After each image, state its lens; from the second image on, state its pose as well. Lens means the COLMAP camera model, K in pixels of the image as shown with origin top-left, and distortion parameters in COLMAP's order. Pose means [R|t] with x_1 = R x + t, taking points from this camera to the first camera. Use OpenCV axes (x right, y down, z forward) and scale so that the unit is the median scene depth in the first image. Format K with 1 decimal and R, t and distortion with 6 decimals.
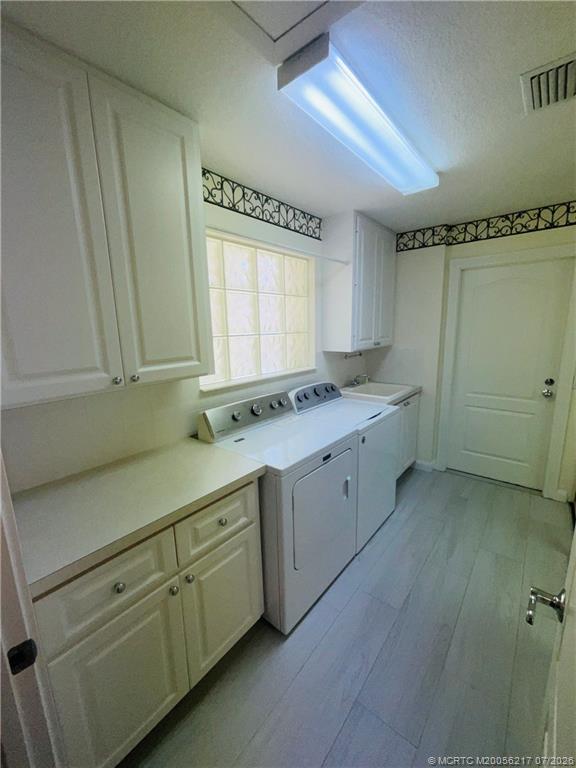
lens RADIAL K [[313.5, 0, 288.1], [0, 313.5, 385.0], [0, 0, 1]] dist [-0.007265, 0.000300]
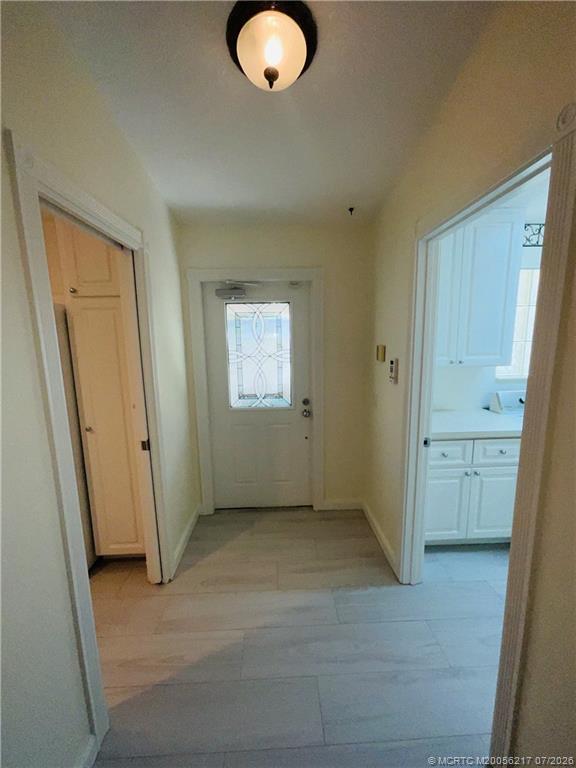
lens RADIAL K [[313.5, 0, 288.9], [0, 313.5, 388.0], [0, 0, 1]] dist [-0.007265, 0.000300]
pose [[0.678109, 0.131952, -0.723019, 0.175609], [-0.139730, 0.988955, 0.049435, 0.182078], [0.721556, 0.067505, 0.689057, -0.995633]]
